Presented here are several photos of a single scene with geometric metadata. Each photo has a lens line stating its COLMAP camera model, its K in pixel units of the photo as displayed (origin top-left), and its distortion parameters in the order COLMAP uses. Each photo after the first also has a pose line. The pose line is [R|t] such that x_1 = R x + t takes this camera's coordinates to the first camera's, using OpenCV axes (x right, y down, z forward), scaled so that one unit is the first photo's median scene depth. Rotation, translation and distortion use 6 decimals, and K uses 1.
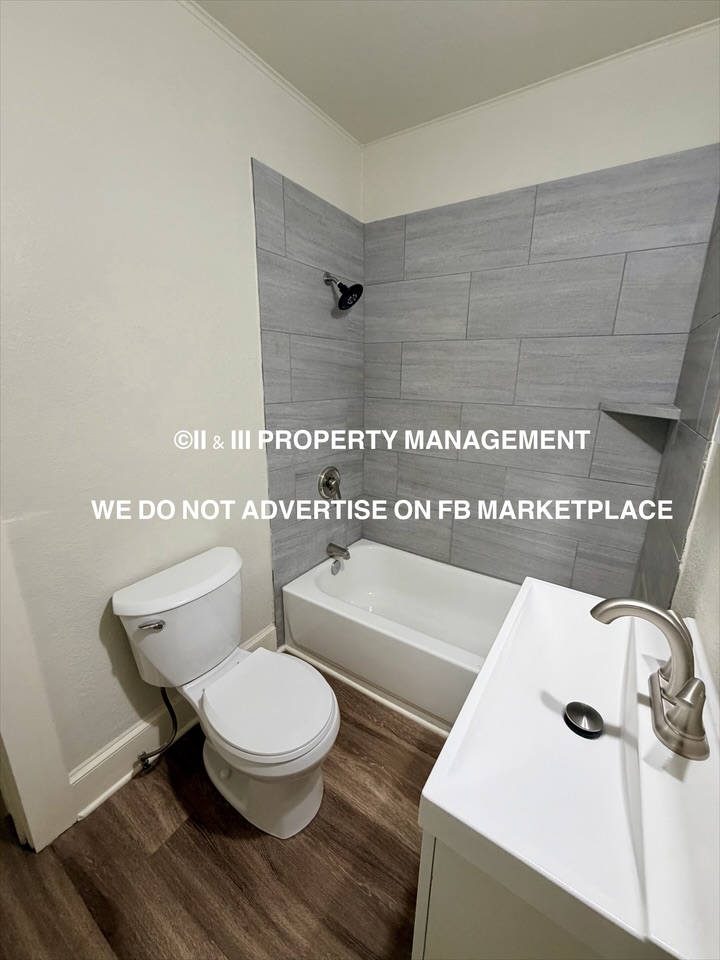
lens RADIAL K [[384.0, 0, 361.6], [0, 384.0, 477.7], [0, 0, 1]] dist [-0.001905, 0.000863]
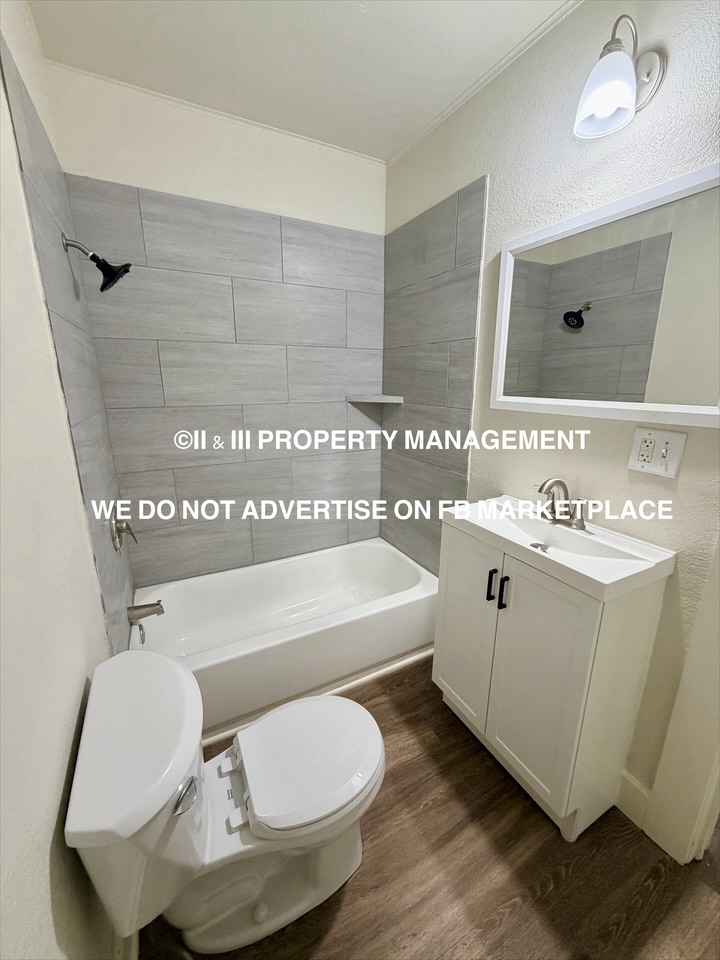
lens RADIAL K [[384.0, 0, 362.1], [0, 384.0, 478.3], [0, 0, 1]] dist [-0.001905, 0.000863]
pose [[0.479338, -0.236172, 0.845256, -0.545782], [0.236420, 0.962256, 0.134791, -0.078367], [-0.845187, 0.135225, 0.517081, 0.257948]]
